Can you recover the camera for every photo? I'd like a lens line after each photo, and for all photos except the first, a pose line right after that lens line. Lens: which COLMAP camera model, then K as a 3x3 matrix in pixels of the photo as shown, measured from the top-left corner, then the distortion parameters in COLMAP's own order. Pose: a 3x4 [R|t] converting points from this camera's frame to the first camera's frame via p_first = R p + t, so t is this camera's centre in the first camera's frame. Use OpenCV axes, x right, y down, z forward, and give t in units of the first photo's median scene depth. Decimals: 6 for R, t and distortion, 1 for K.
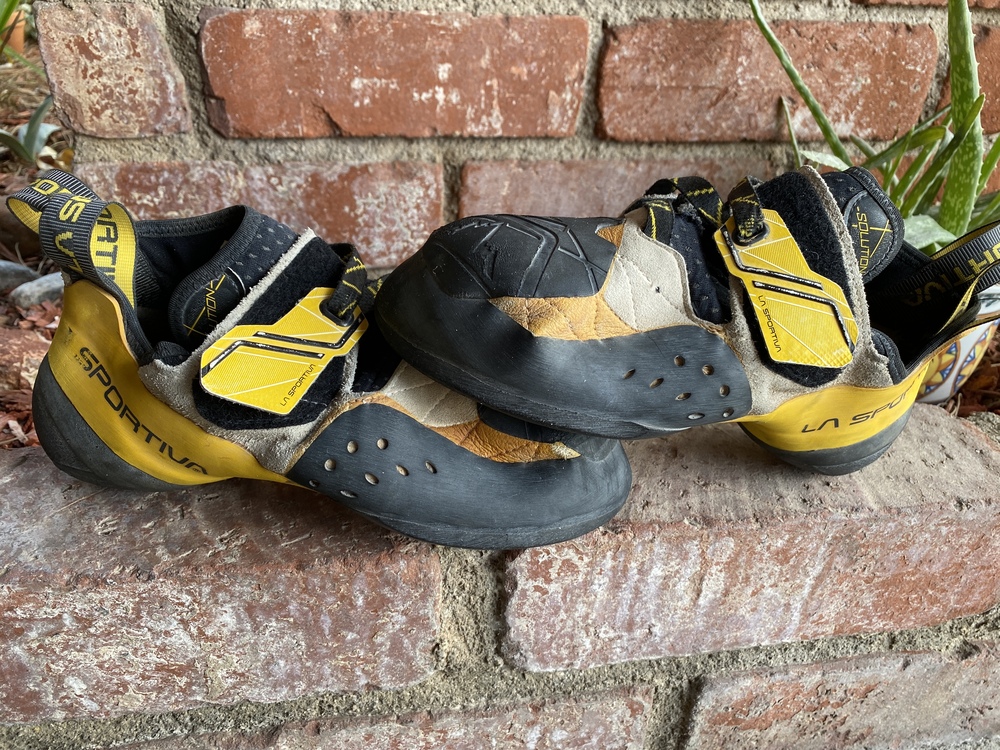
lens RADIAL K [[777.1, 0, 500.0], [0, 777.1, 375.0], [0, 0, 1]] dist [-0.048380, 0.010486]
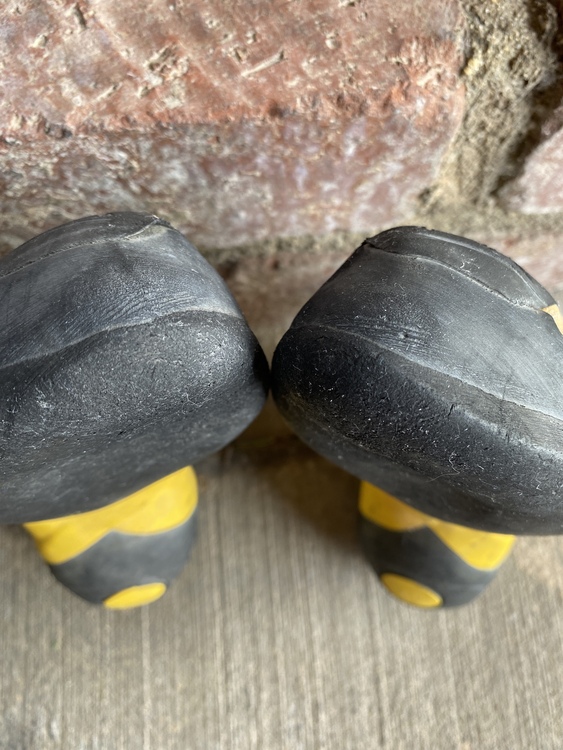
lens RADIAL K [[582.8, 0, 281.5], [0, 582.8, 375.0], [0, 0, 1]] dist [-0.048380, 0.010486]
pose [[0.998281, 0.027803, -0.051590, -0.214079], [0.019287, 0.675397, 0.737202, 0.028666], [0.055340, -0.736930, 0.673700, 0.469413]]
